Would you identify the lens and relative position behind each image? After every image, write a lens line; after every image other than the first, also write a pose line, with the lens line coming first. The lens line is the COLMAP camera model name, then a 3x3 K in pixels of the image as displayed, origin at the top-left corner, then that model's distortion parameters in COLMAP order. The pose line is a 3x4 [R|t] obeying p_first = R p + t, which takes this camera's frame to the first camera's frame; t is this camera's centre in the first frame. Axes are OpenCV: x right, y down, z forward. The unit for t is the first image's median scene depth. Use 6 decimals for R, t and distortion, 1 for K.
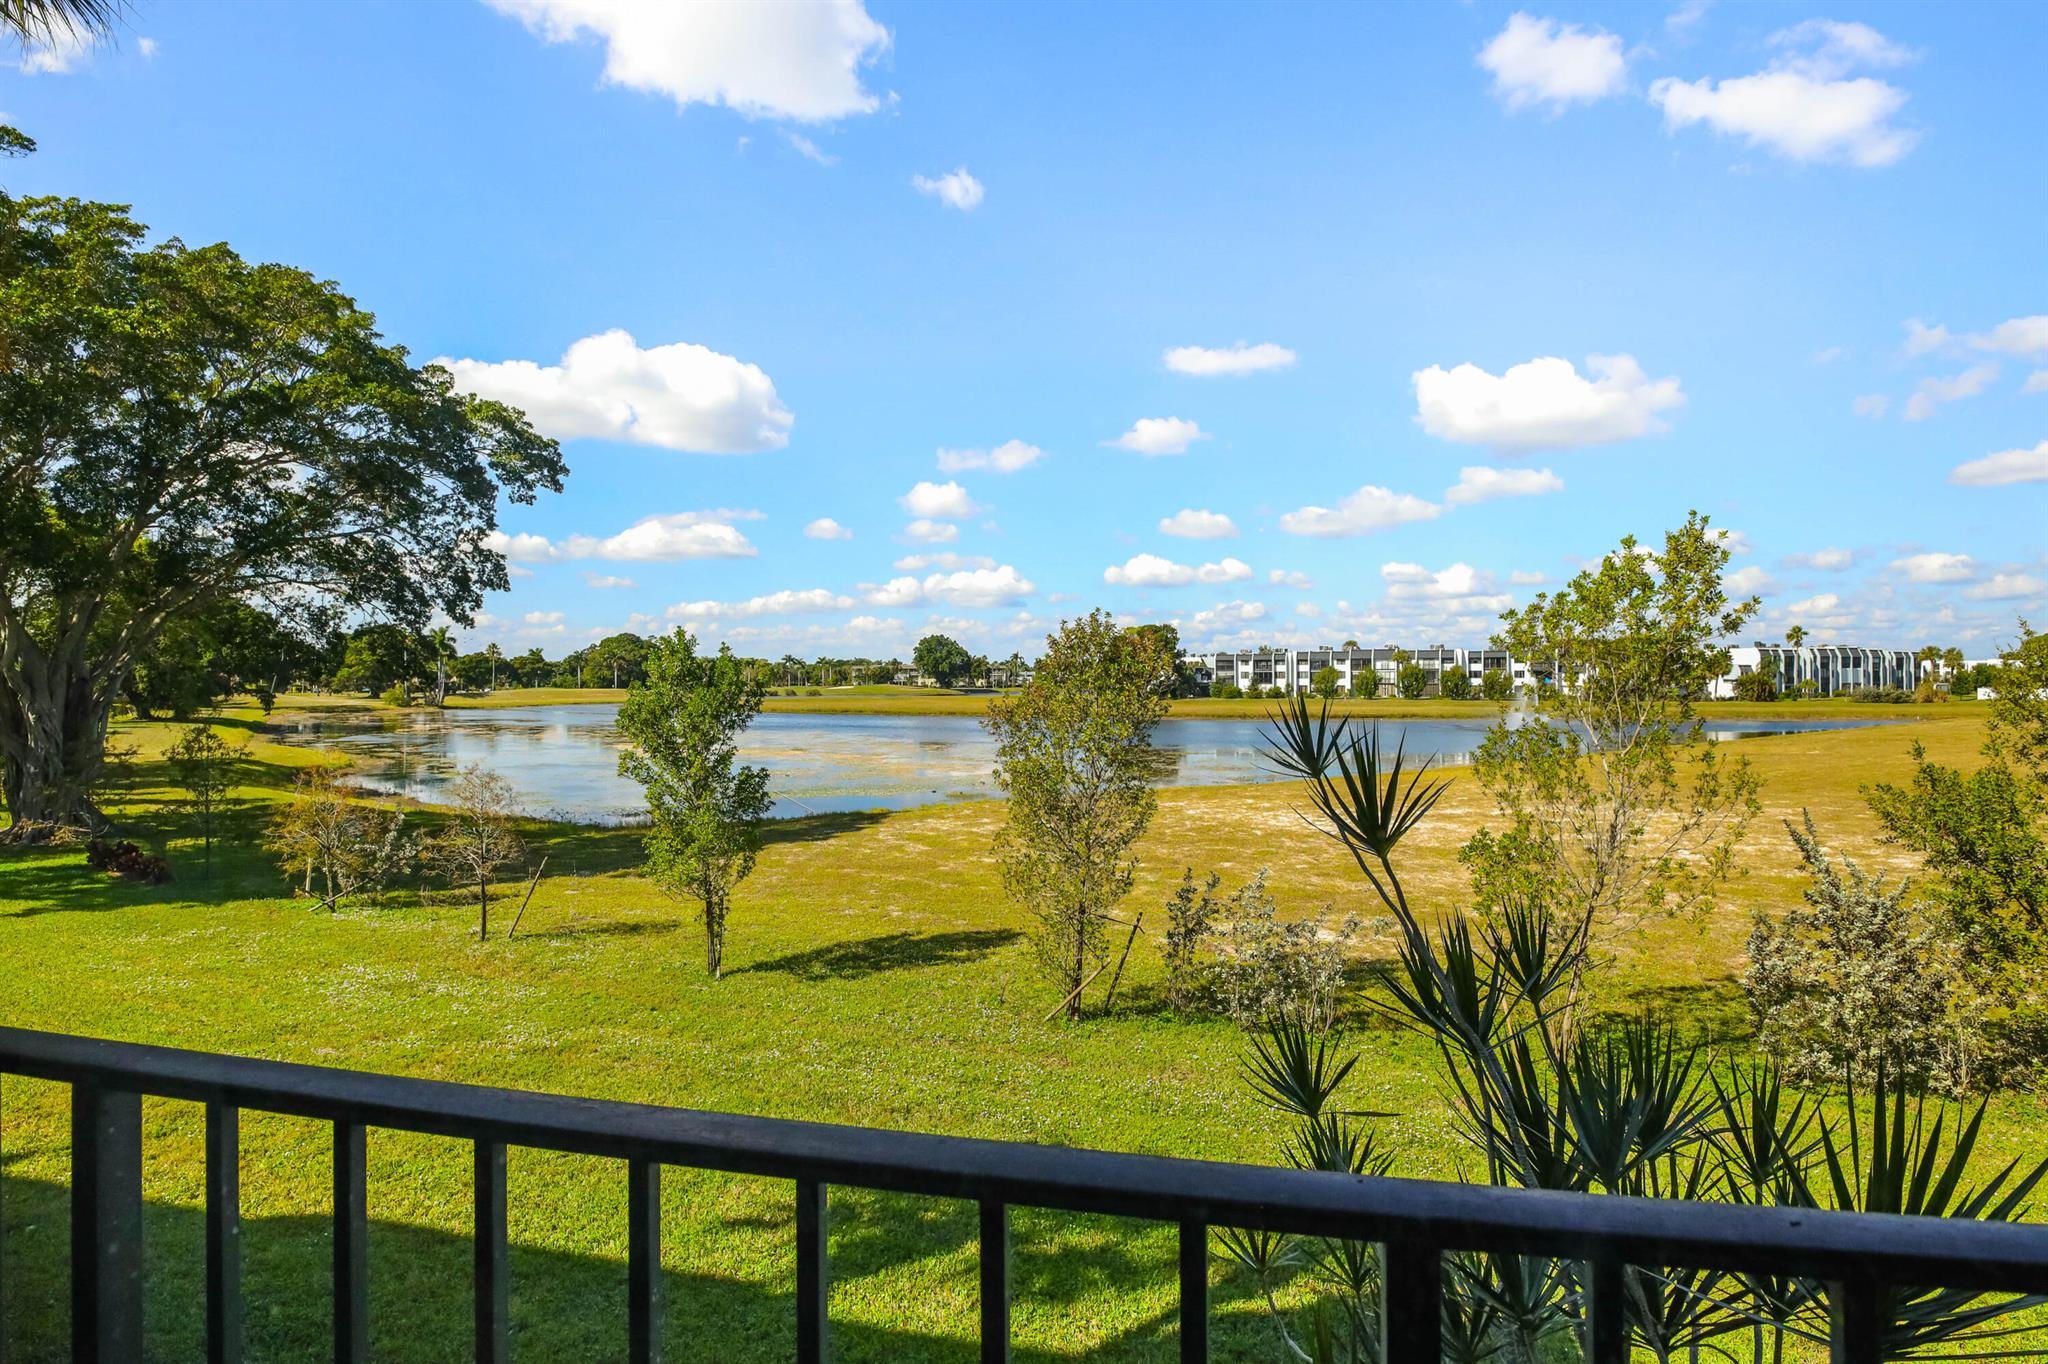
lens RADIAL K [[1033.2, 0, 1037.3], [0, 1033.2, 676.8], [0, 0, 1]] dist [-0.002692, 0.001748]
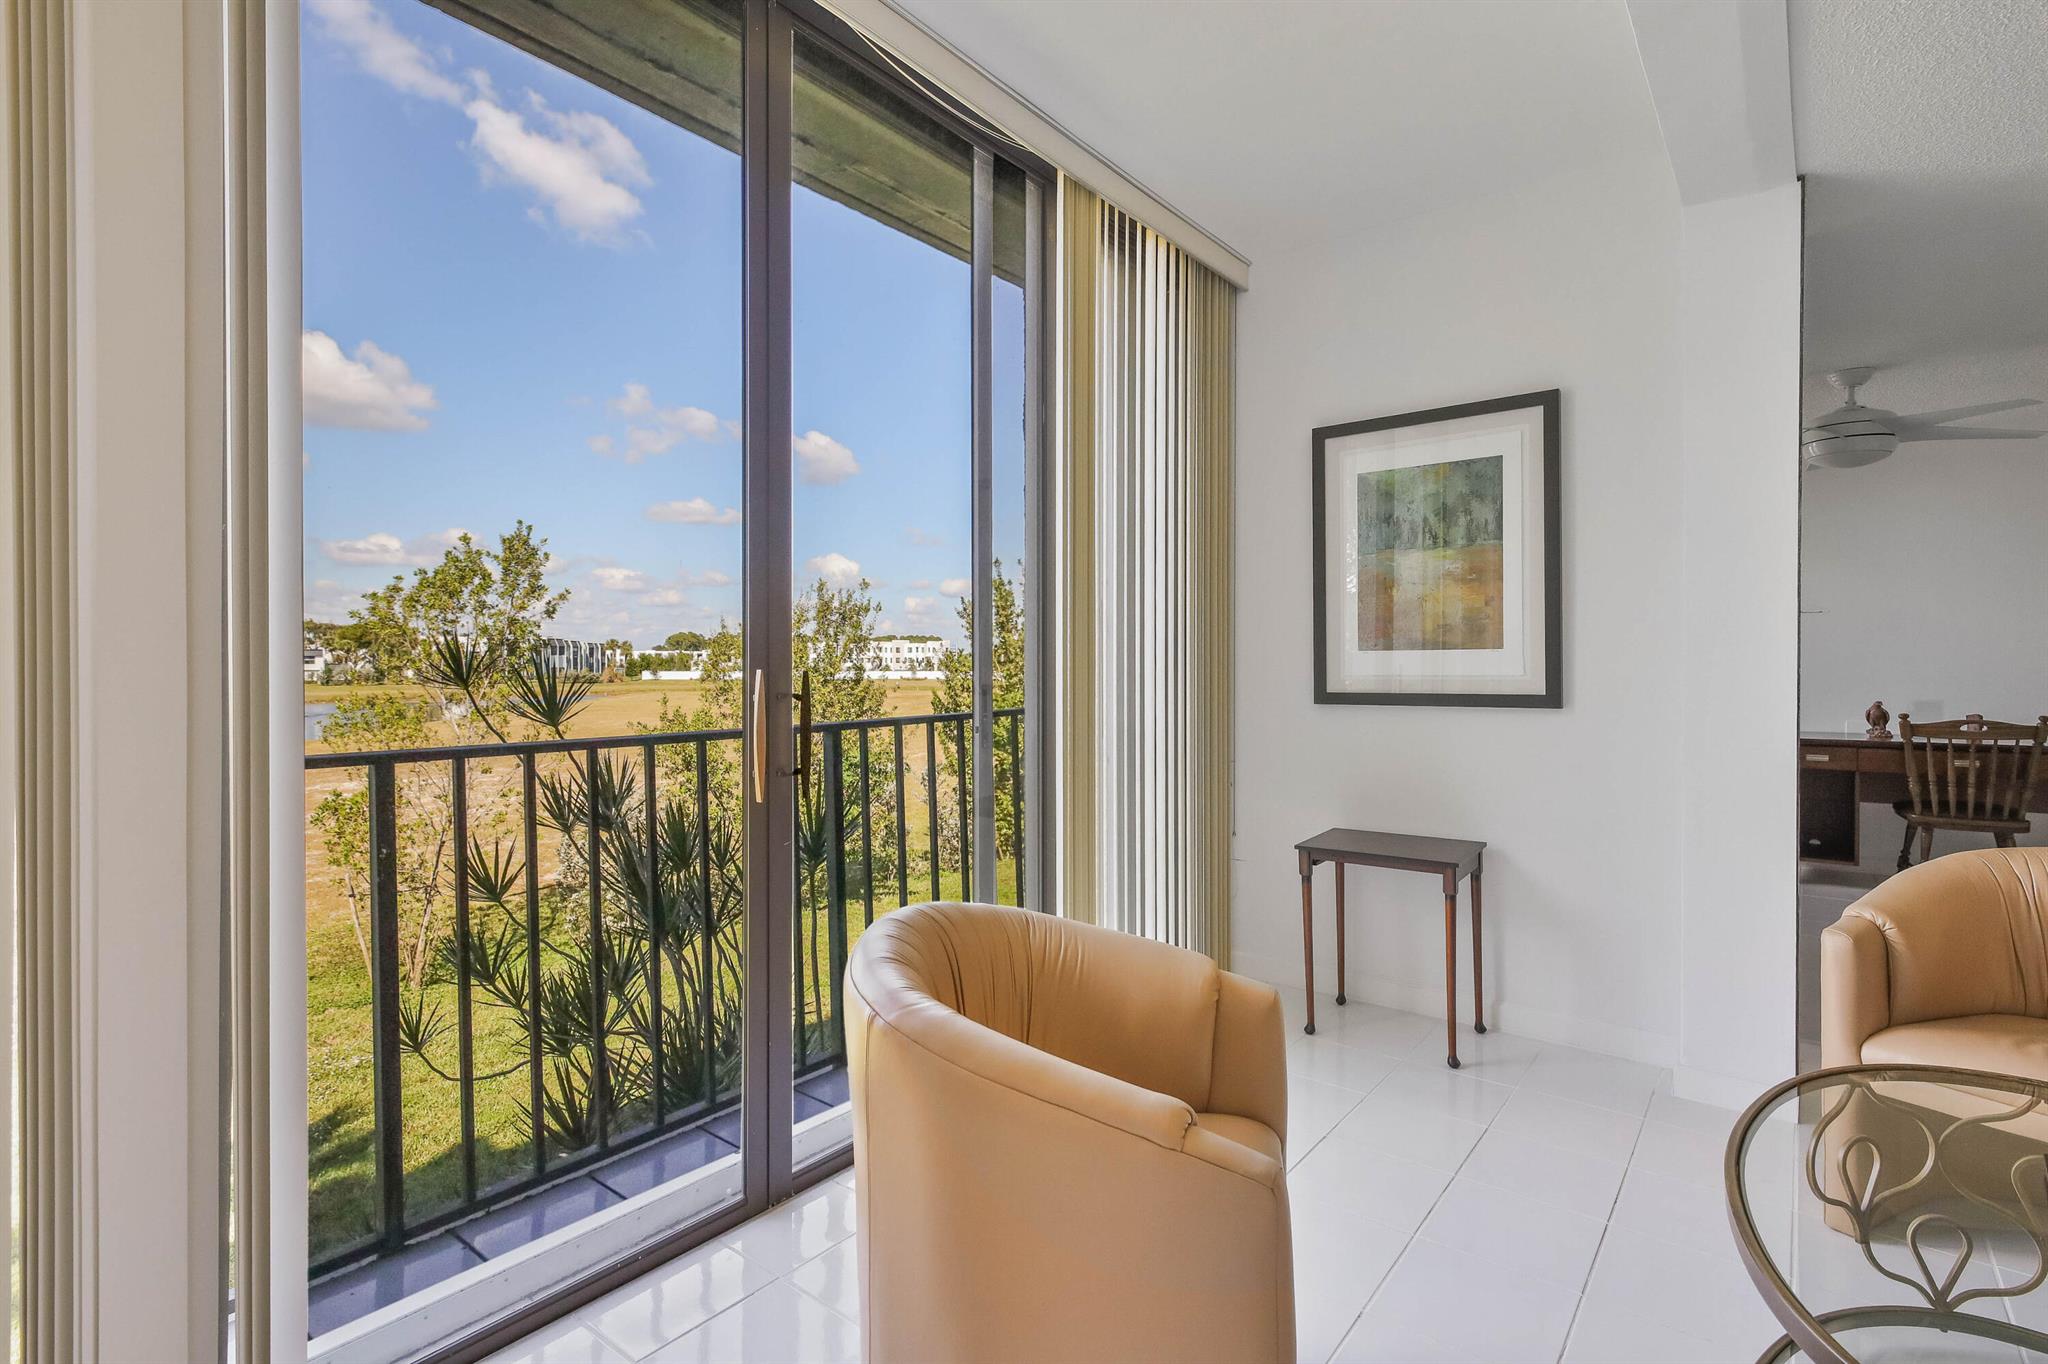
lens RADIAL K [[1009.2, 0, 1022.0], [0, 1009.2, 665.1], [0, 0, 1]] dist [-0.005776, -0.000583]
pose [[0.442675, 0.003516, 0.896675, -0.053878], [-0.003910, 0.999990, -0.001991, 0.004659], [-0.896673, -0.002625, 0.442685, -0.027928]]
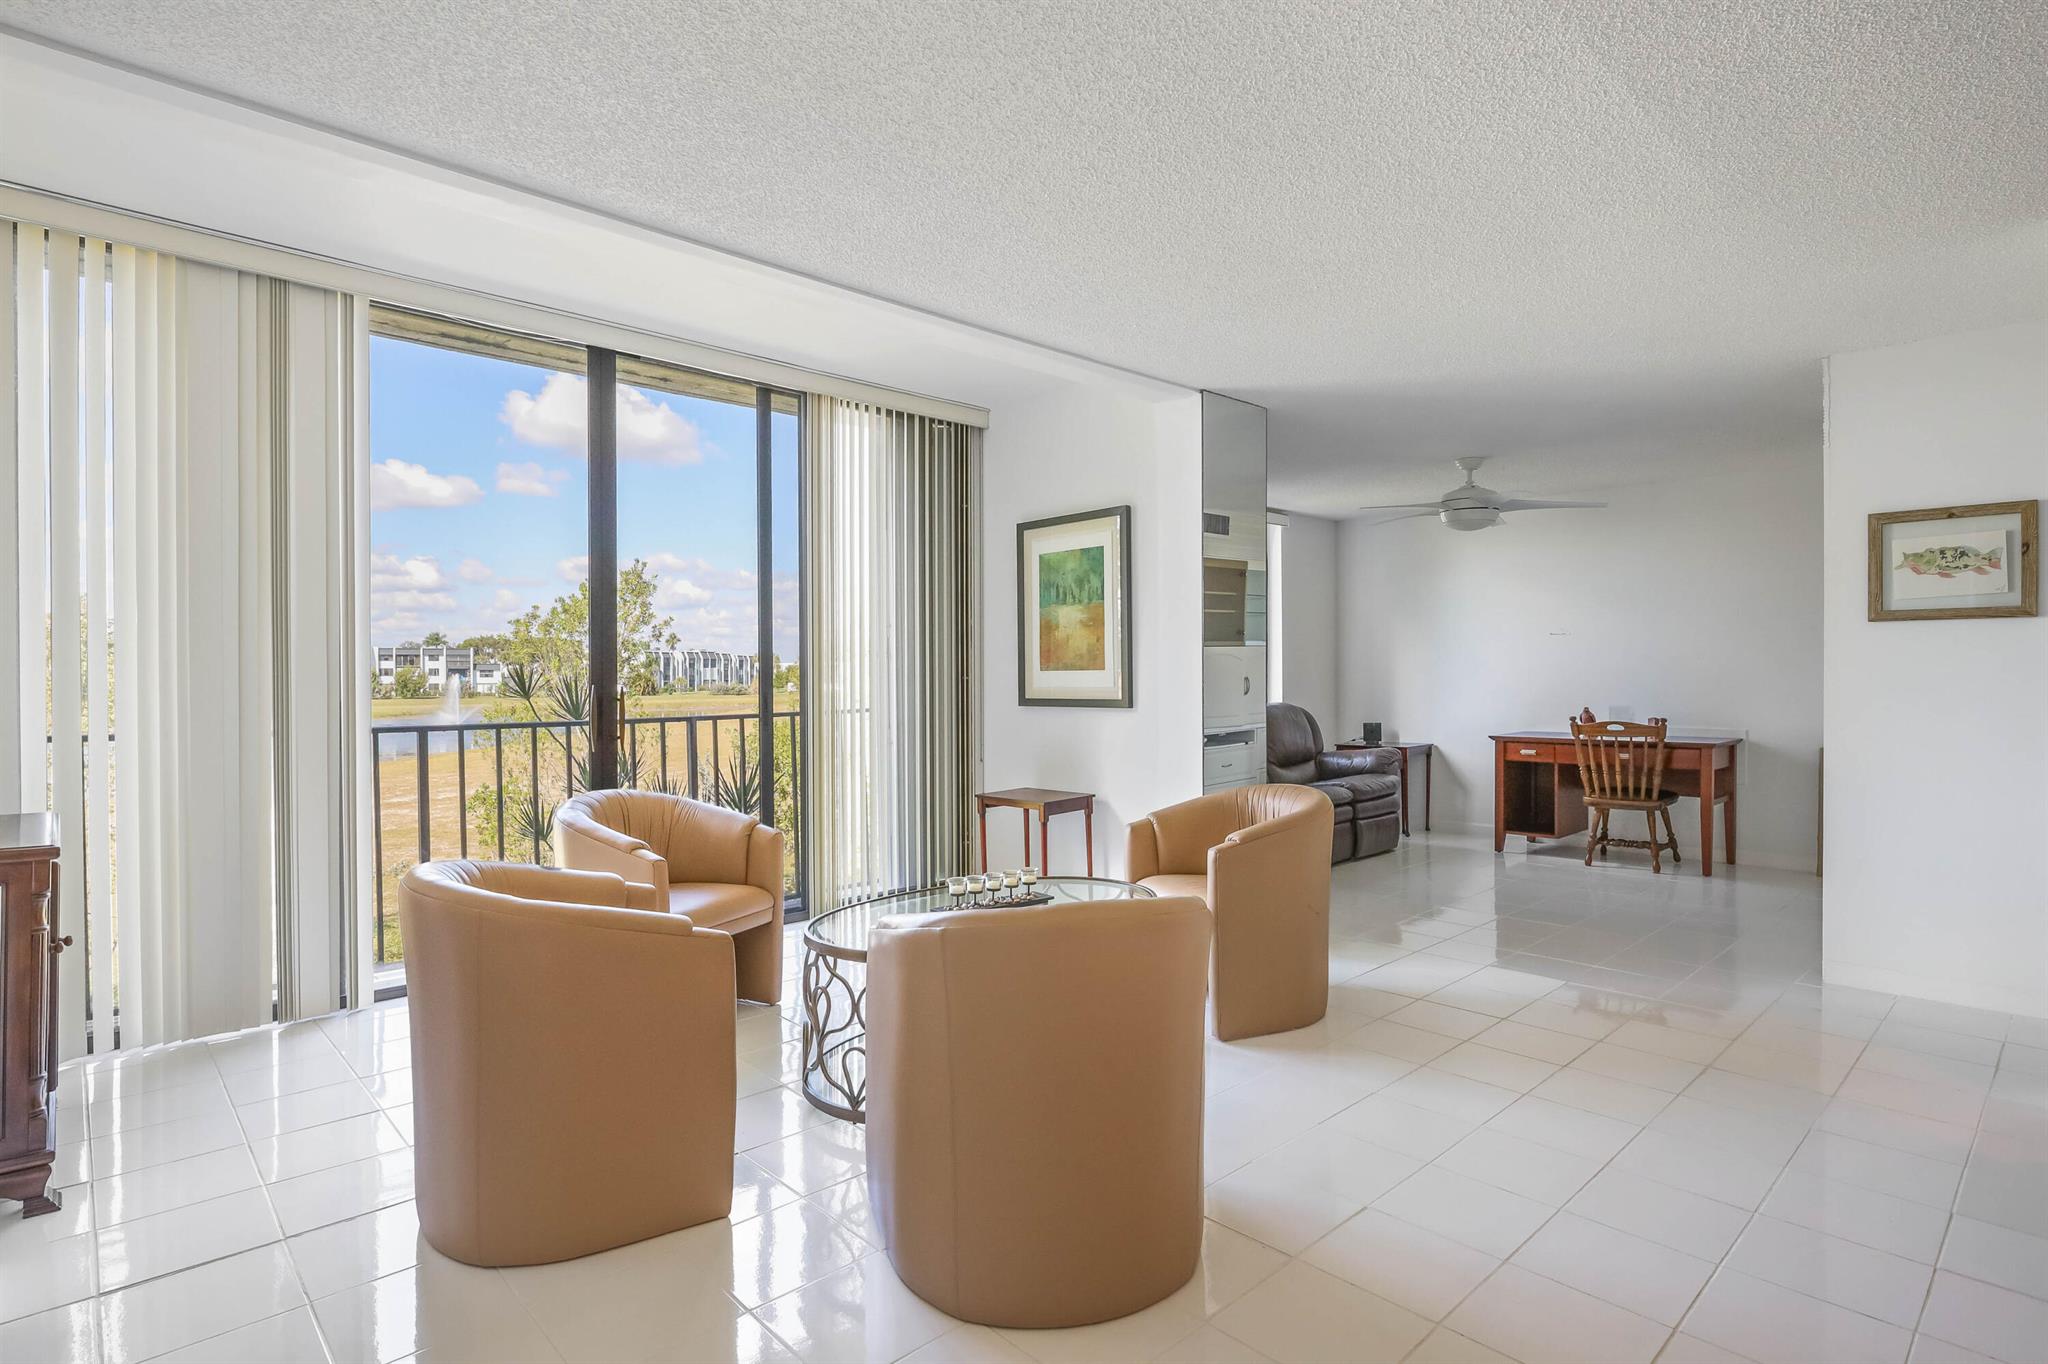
lens RADIAL K [[1033.2, 0, 1024.4], [0, 1033.2, 680.9], [0, 0, 1]] dist [-0.002692, 0.001748]
pose [[0.569158, -0.002534, 0.822225, -0.074546], [-0.001253, 0.999991, 0.003949, 0.003941], [-0.822228, -0.003277, 0.569149, -0.087489]]
